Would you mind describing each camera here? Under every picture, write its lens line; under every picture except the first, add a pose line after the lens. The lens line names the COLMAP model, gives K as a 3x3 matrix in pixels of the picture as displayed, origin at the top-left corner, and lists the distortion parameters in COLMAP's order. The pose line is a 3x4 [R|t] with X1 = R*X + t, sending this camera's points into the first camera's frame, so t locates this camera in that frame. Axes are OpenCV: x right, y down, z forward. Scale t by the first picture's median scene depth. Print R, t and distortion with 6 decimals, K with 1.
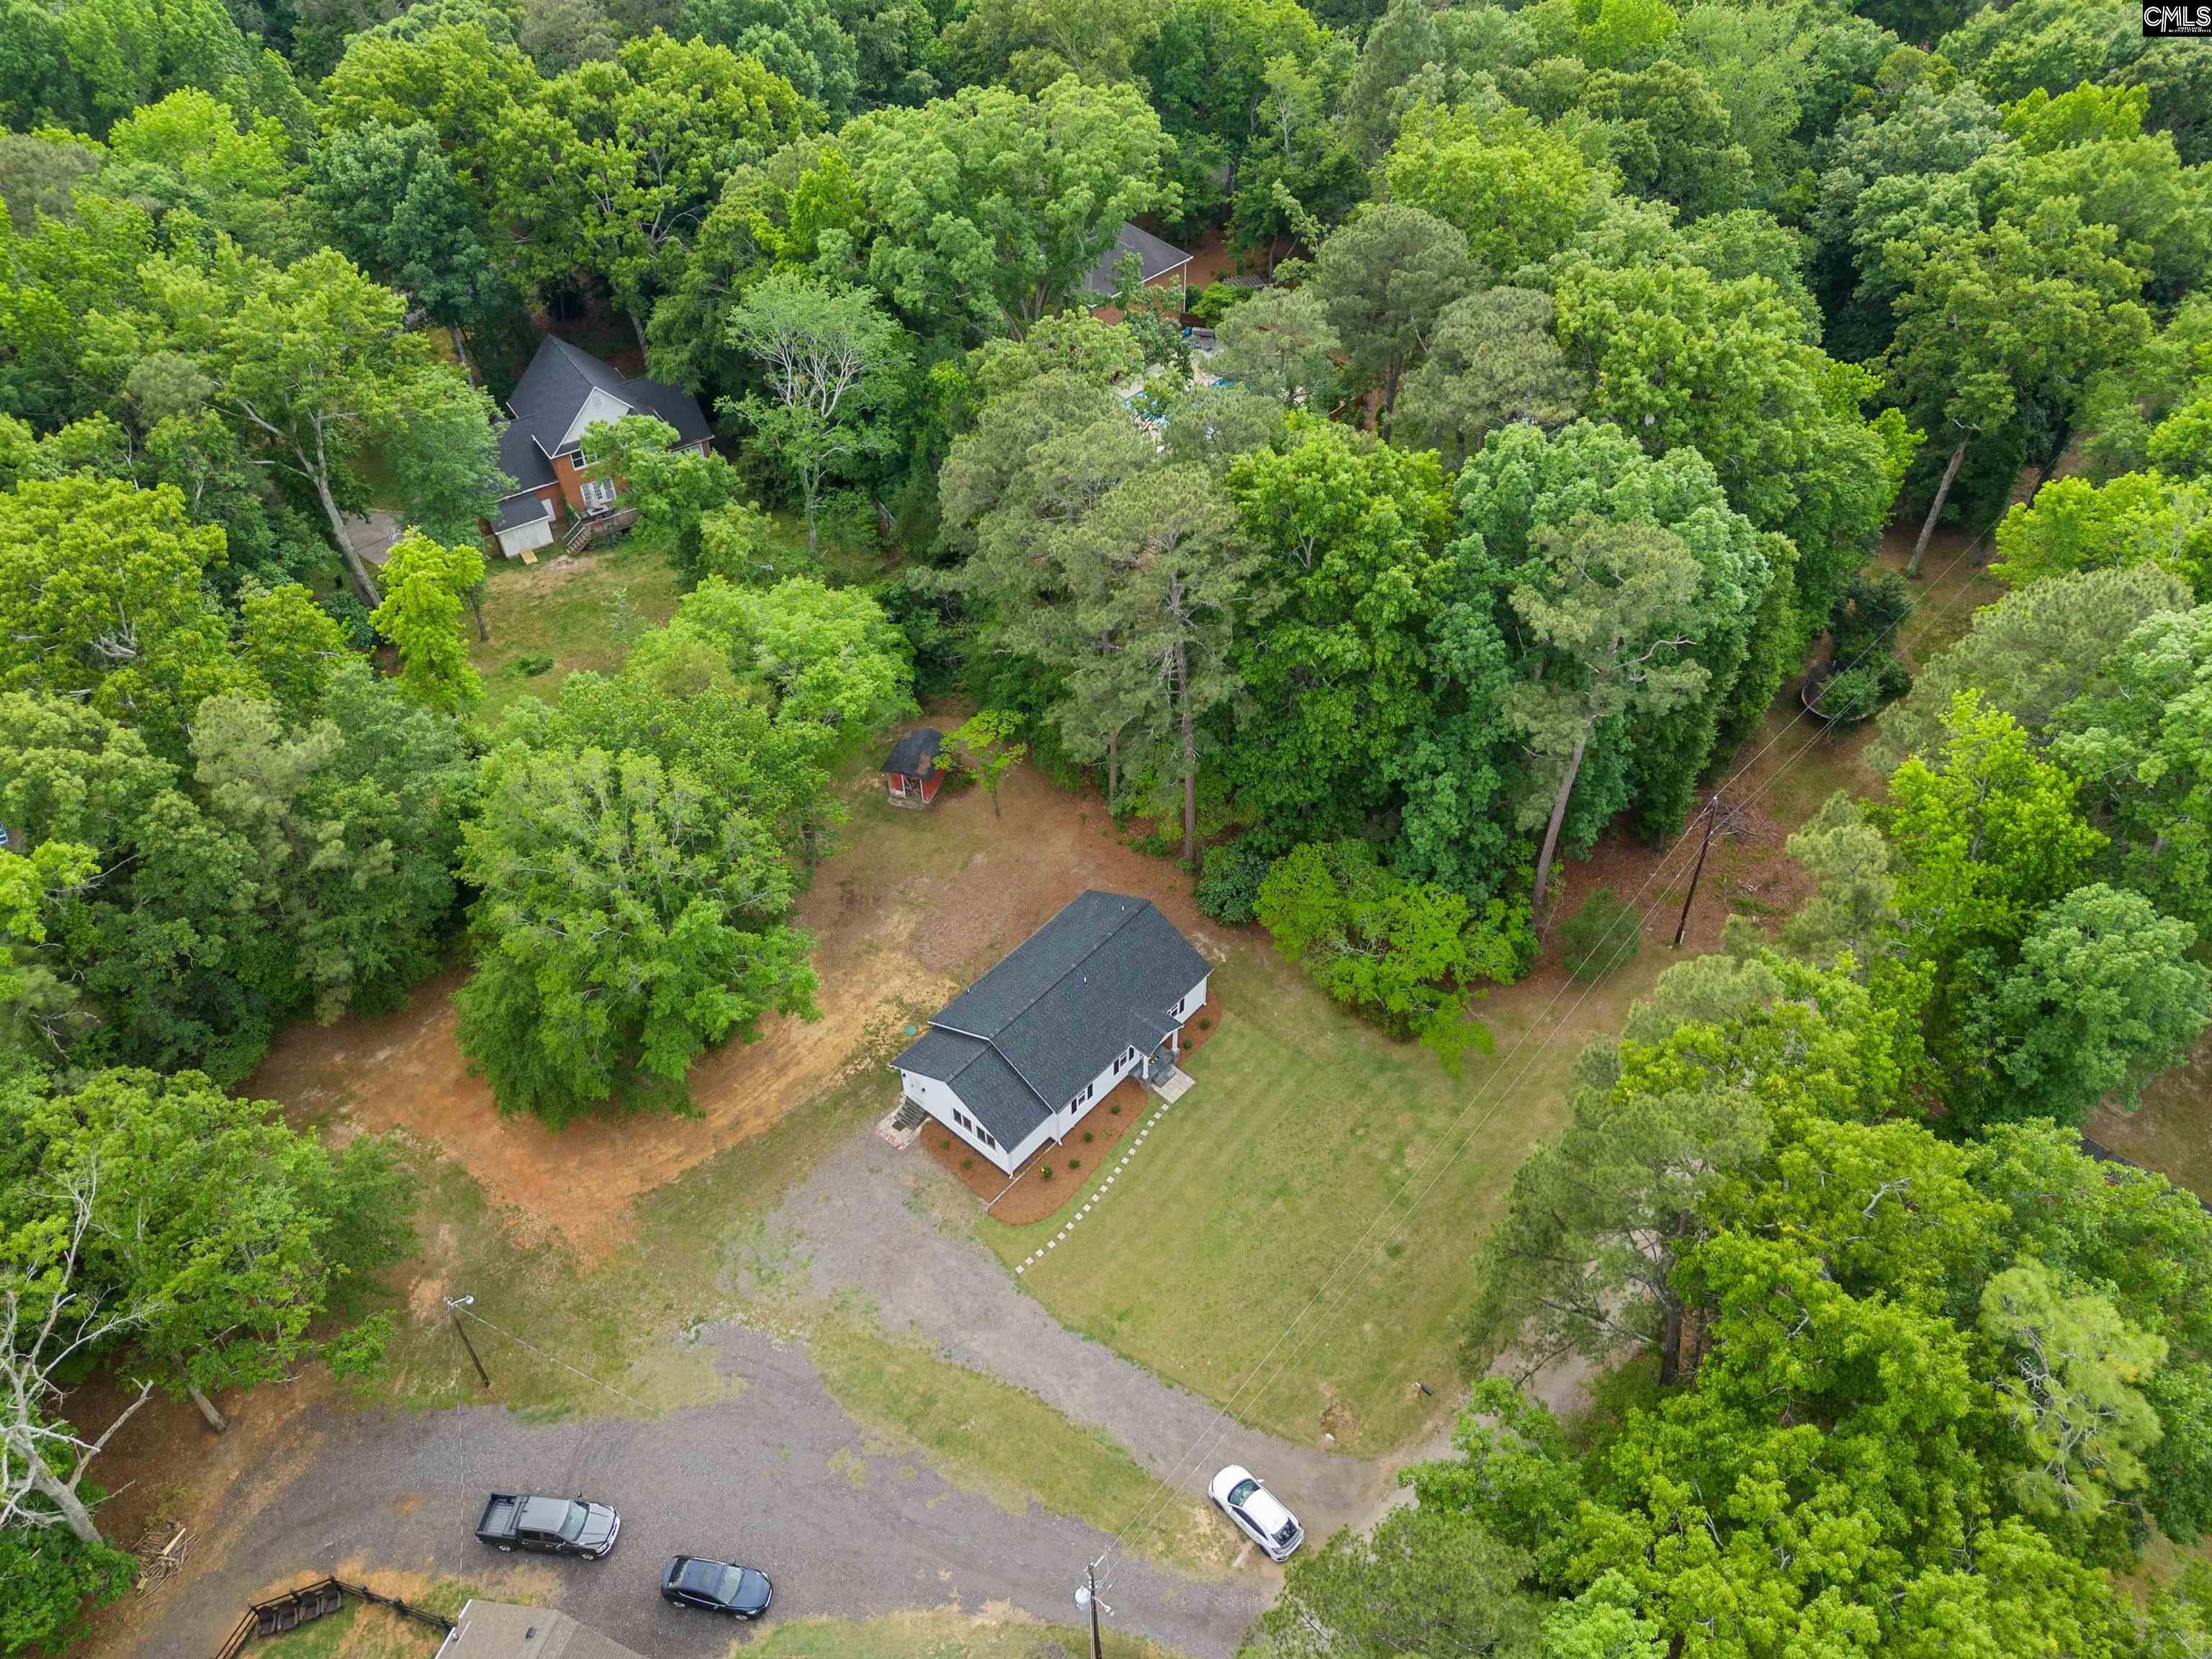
lens RADIAL K [[1616.1, 0, 1106.0], [0, 1616.1, 829.5], [0, 0, 1]] dist [0.087379, -0.093334]
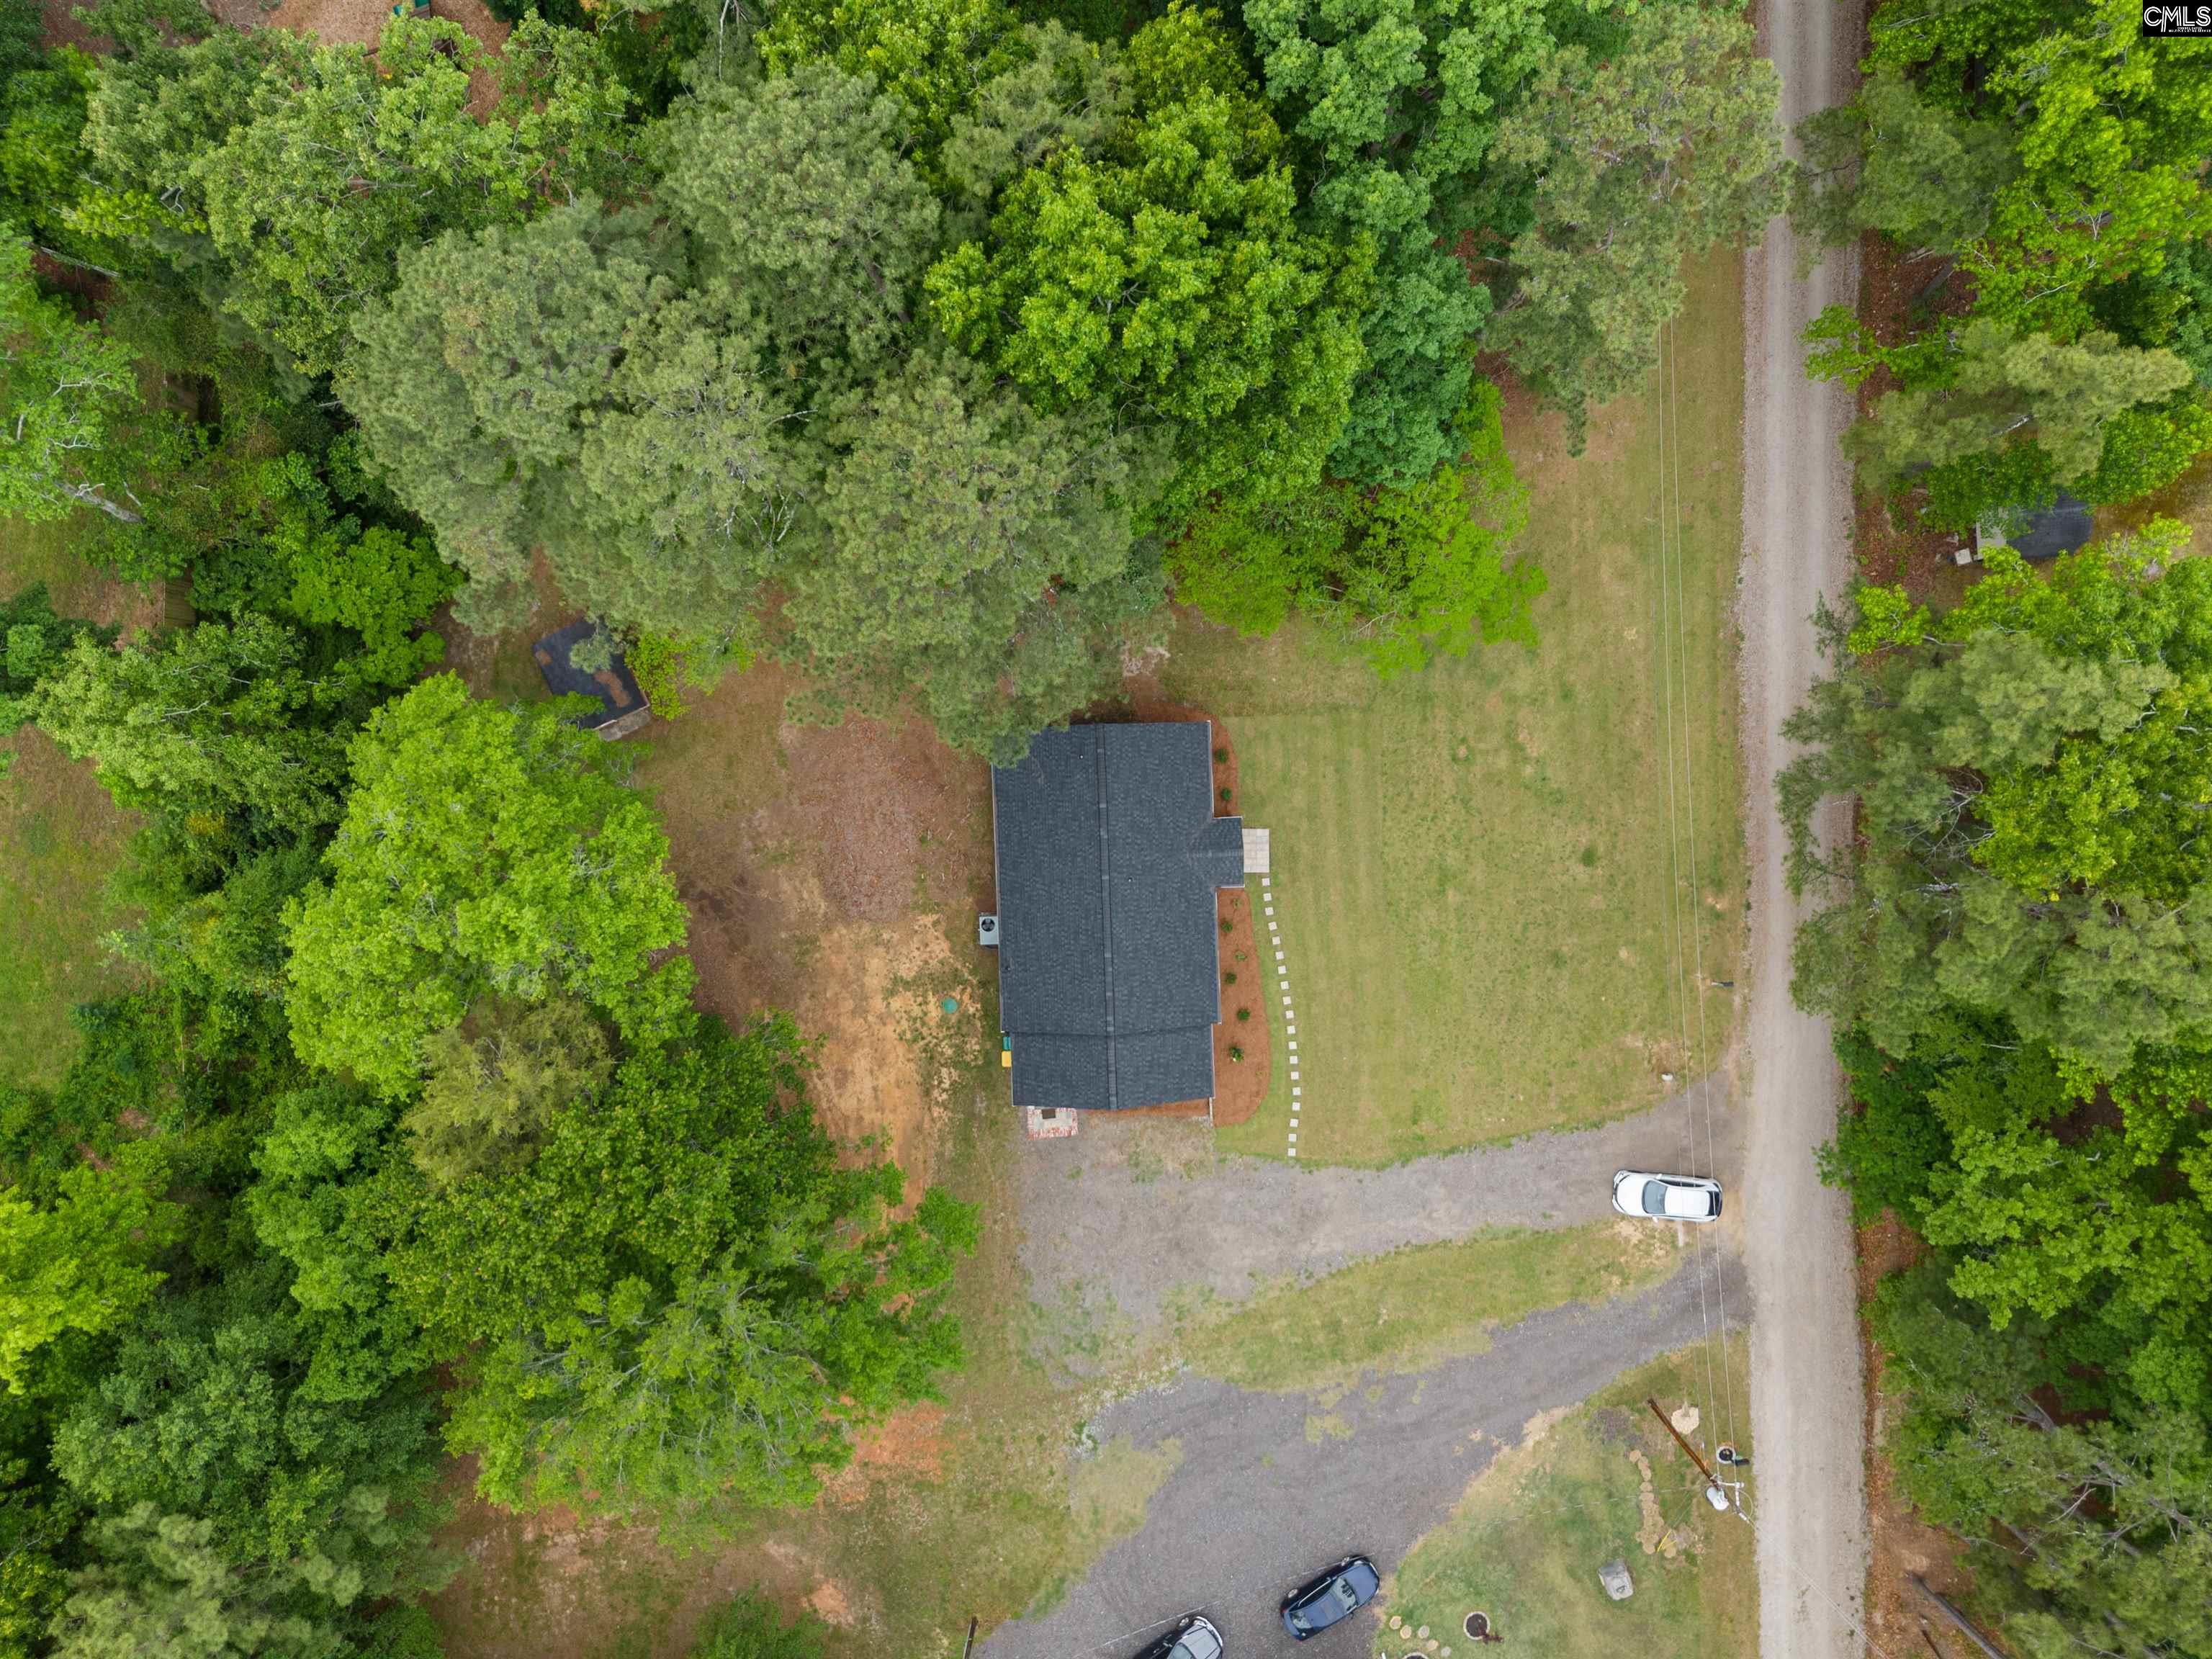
lens RADIAL K [[1616.1, 0, 1106.0], [0, 1616.1, 829.5], [0, 0, 1]] dist [0.087379, -0.093334]
pose [[0.727975, -0.685501, -0.011842, 0.005208], [0.484771, 0.502440, 0.715927, -0.497346], [-0.484819, -0.526918, 0.698075, 0.495817]]
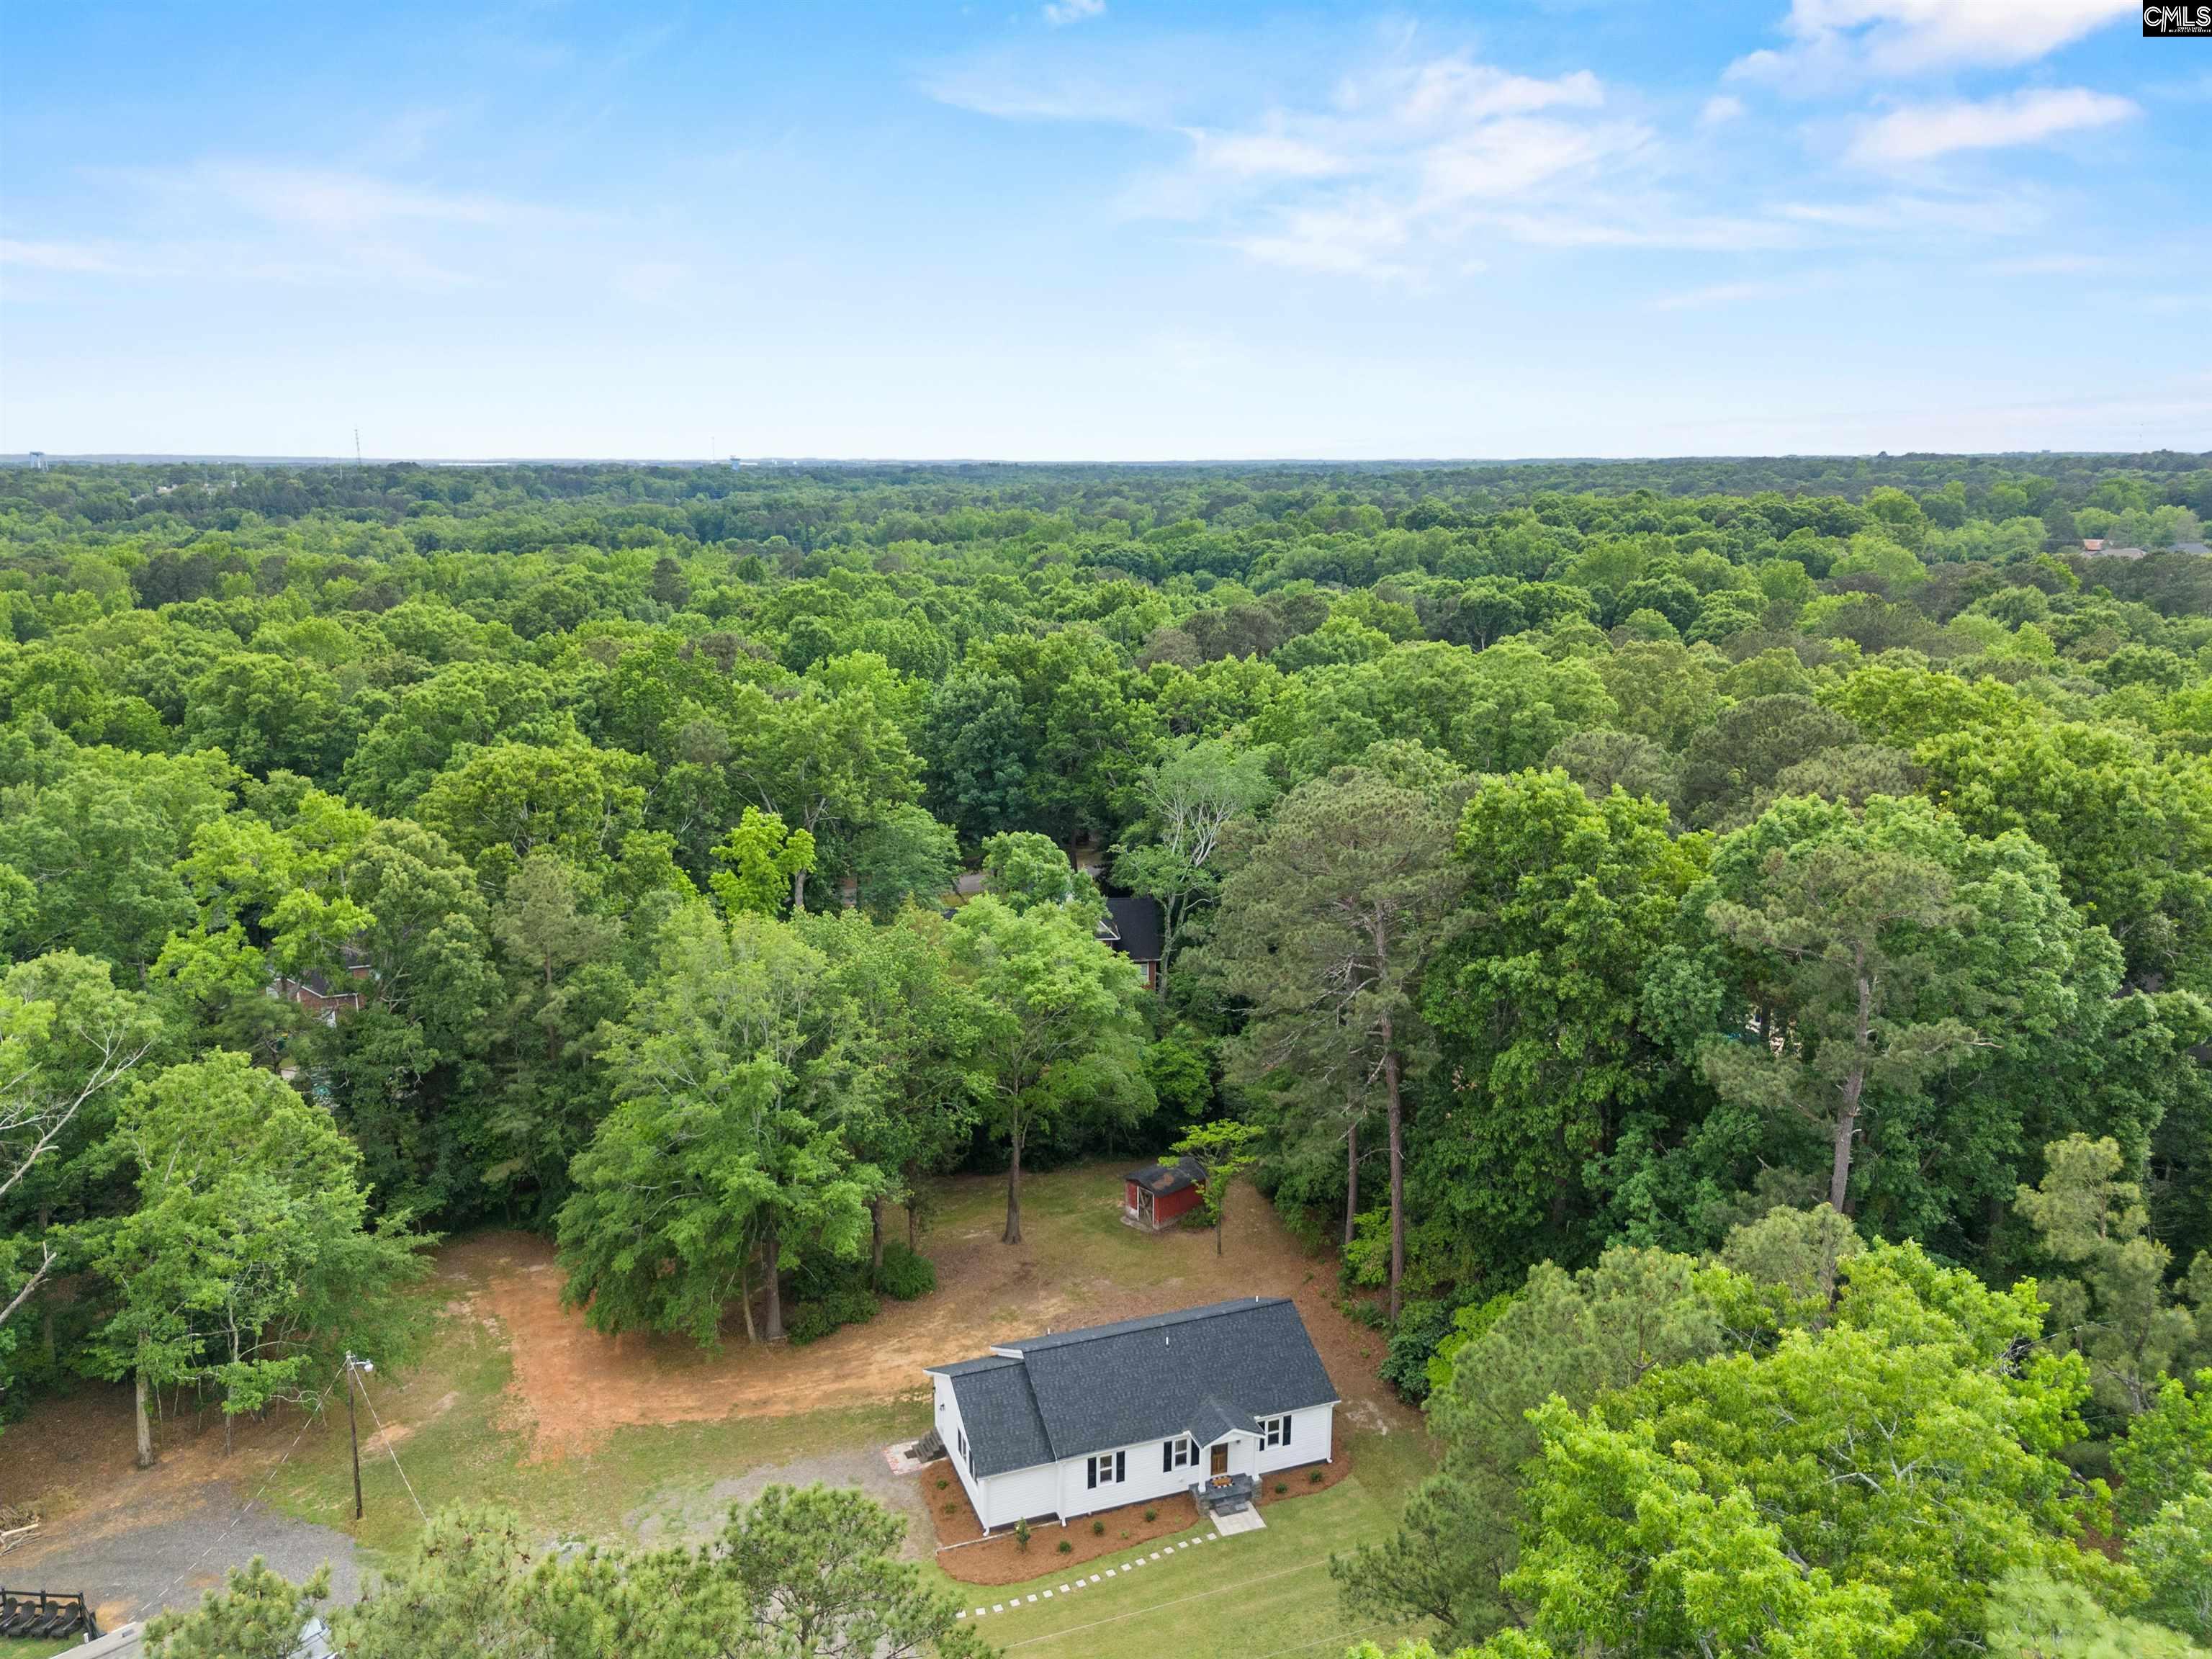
lens RADIAL K [[1559.1, 0, 1106.0], [0, 1559.1, 829.5], [0, 0, 1]] dist [0.027956, -0.002890]
pose [[0.885676, 0.113229, -0.450287, 0.299760], [-0.336967, 0.823944, -0.455598, 0.261301], [0.319424, 0.555244, 0.767901, 0.243630]]
